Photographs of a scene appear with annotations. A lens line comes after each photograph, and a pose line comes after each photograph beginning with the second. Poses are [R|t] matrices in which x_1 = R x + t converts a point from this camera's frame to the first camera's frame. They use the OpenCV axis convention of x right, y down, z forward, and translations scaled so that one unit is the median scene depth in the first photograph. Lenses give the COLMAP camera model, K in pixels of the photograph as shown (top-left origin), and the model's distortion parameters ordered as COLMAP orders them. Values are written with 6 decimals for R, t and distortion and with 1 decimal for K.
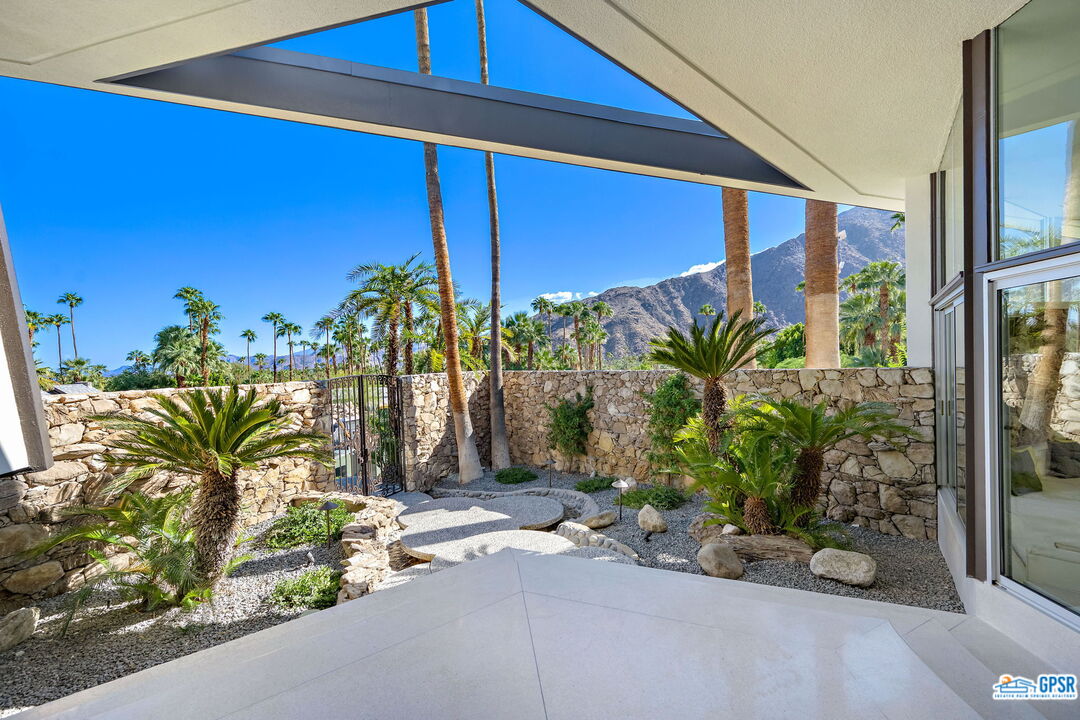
lens RADIAL K [[428.3, 0, 540.0], [0, 428.3, 360.0], [0, 0, 1]] dist [0.000321, 0.000099]
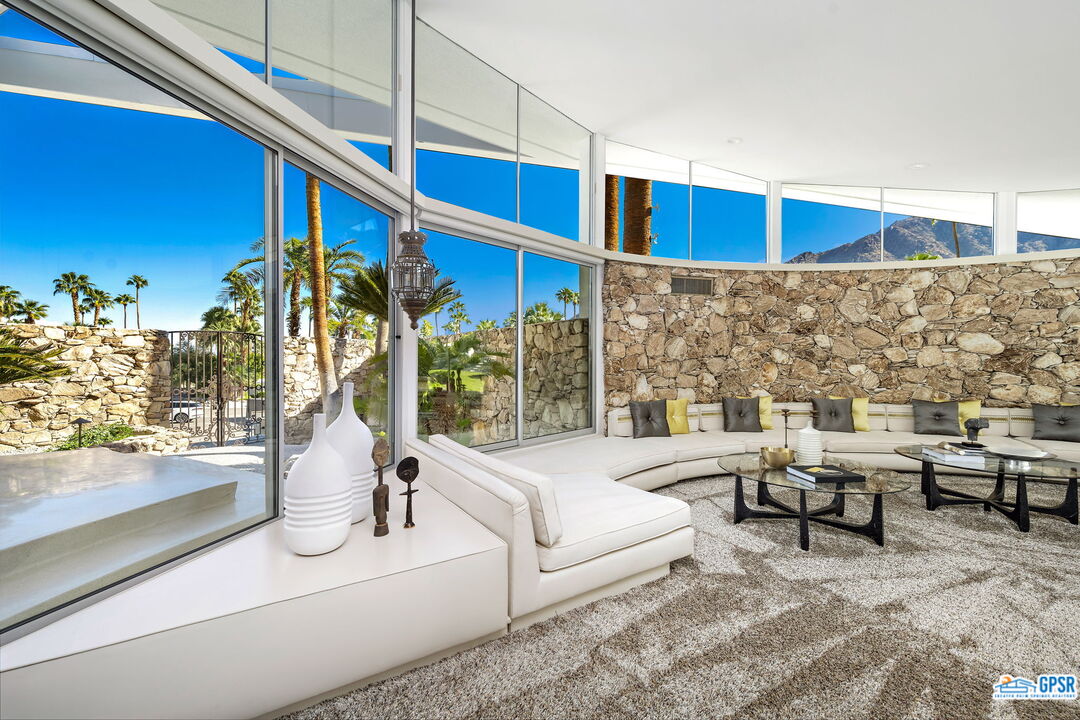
lens RADIAL K [[437.3, 0, 553.6], [0, 437.3, 359.2], [0, 0, 1]] dist [-0.000508, 0.000016]
pose [[0.992371, 0.036007, -0.117910, 0.136468], [-0.035417, 0.999347, 0.007097, 0.016559], [0.118089, -0.002867, 0.992999, -0.005266]]
